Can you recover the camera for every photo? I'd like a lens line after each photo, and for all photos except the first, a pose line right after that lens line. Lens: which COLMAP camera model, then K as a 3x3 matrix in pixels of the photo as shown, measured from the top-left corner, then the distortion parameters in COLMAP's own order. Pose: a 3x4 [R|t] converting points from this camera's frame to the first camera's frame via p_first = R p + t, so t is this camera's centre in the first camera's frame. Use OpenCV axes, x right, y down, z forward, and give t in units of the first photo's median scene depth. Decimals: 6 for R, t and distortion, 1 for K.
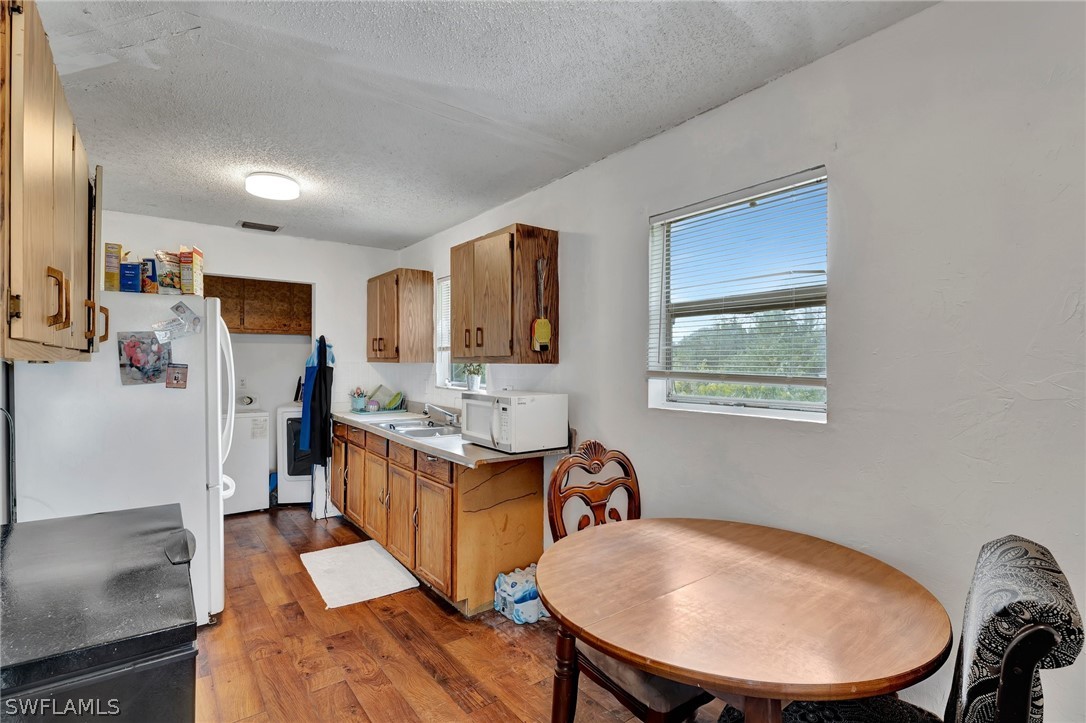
lens RADIAL K [[513.8, 0, 540.4], [0, 513.8, 361.2], [0, 0, 1]] dist [-0.006465, -0.001445]
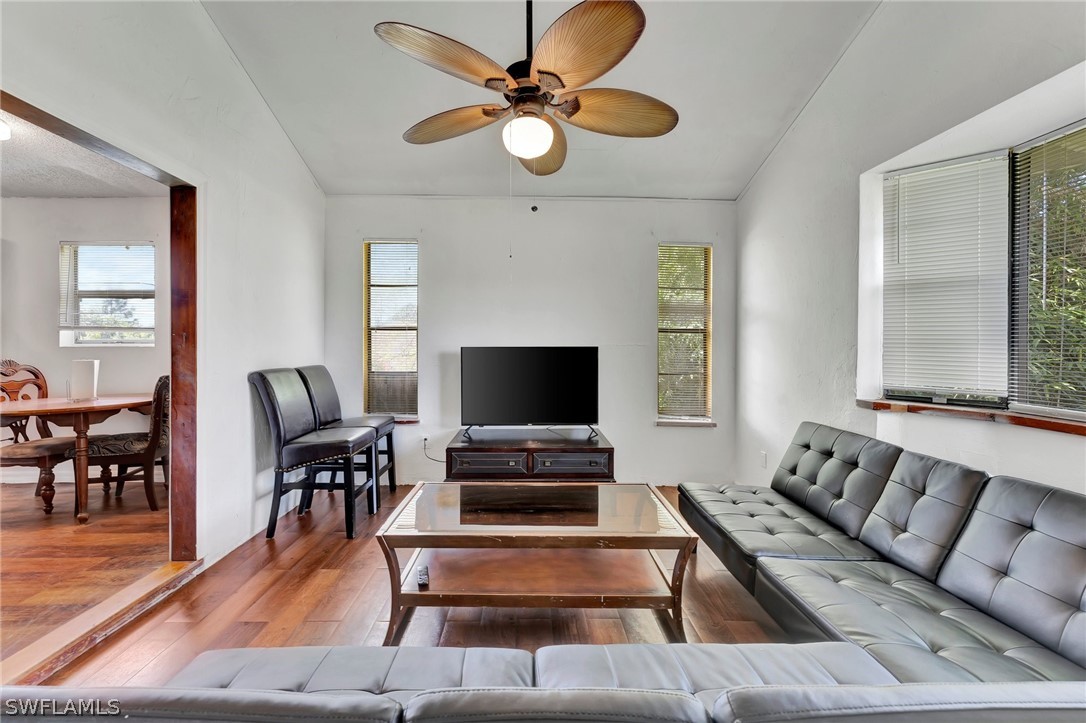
lens RADIAL K [[437.0, 0, 542.3], [0, 437.0, 347.0], [0, 0, 1]] dist [-0.001767, -0.000948]
pose [[0.590287, -0.009674, 0.807135, -0.020404], [-0.000840, 0.999920, 0.012599, 0.057125], [-0.807193, -0.008115, 0.590232, -1.038916]]
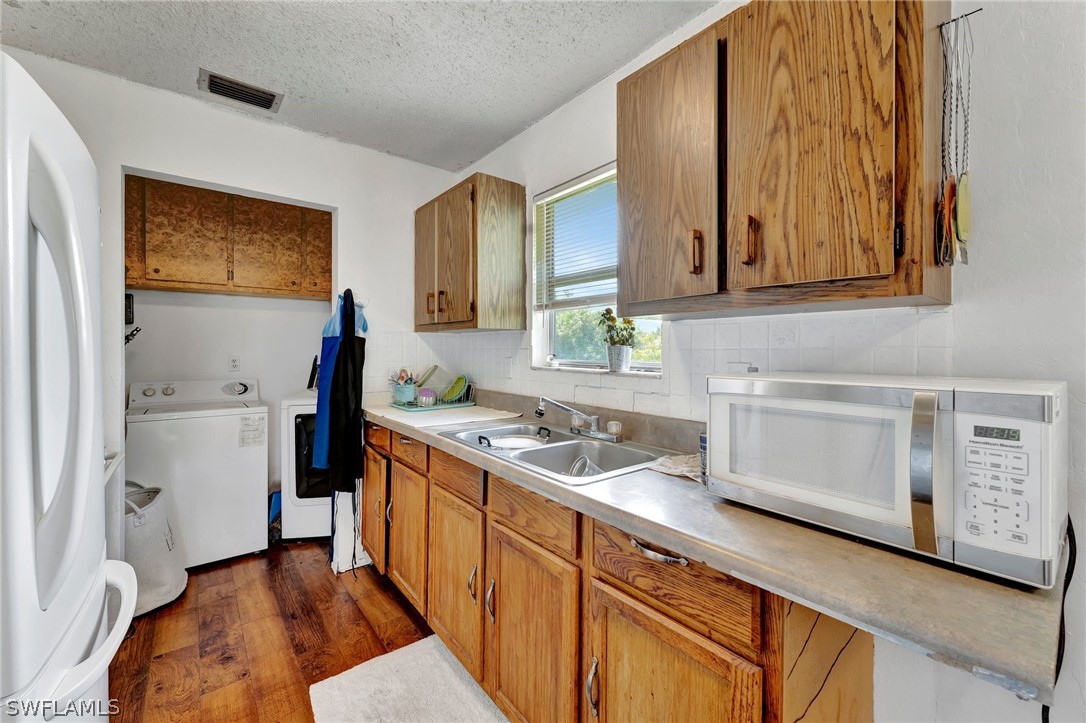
lens RADIAL K [[437.0, 0, 541.5], [0, 437.0, 347.4], [0, 0, 1]] dist [-0.001767, -0.000948]
pose [[0.999610, -0.002174, 0.027841, -0.290665], [0.002260, 0.999993, -0.003052, 0.038215], [-0.027834, 0.003114, 0.999608, 0.653369]]
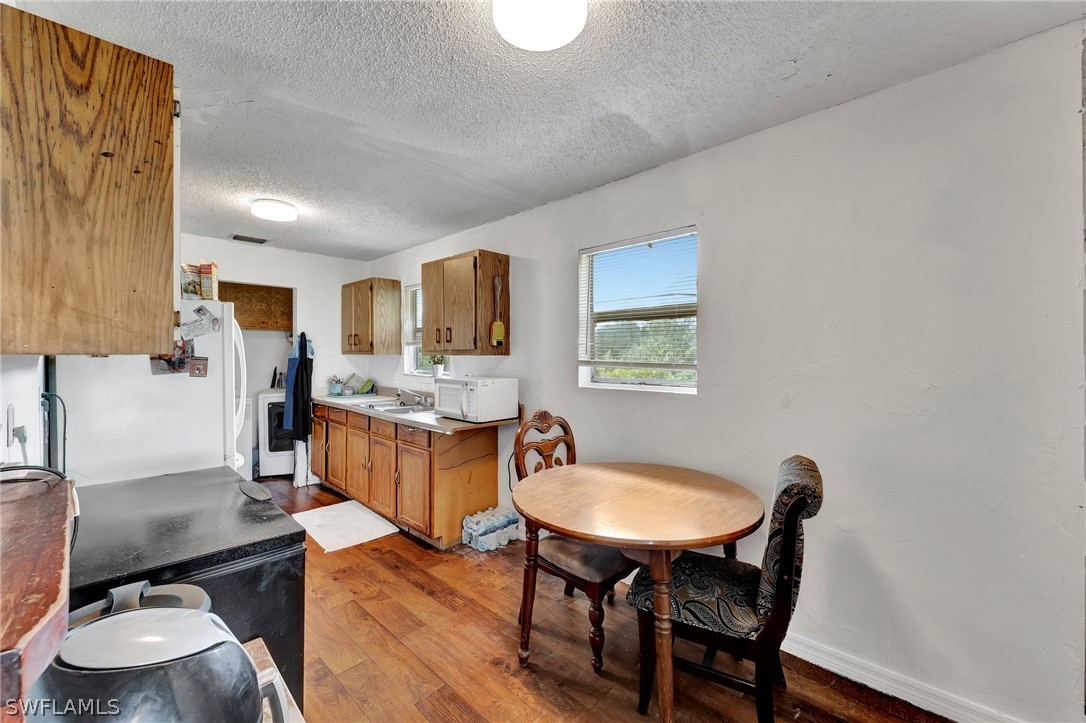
lens RADIAL K [[437.0, 0, 541.3], [0, 437.0, 353.7], [0, 0, 1]] dist [-0.001767, -0.000948]
pose [[0.987301, -0.003071, 0.158833, -0.062040], [0.002513, 0.999990, 0.003717, -0.003143], [-0.158843, -0.003271, 0.987298, -0.123908]]
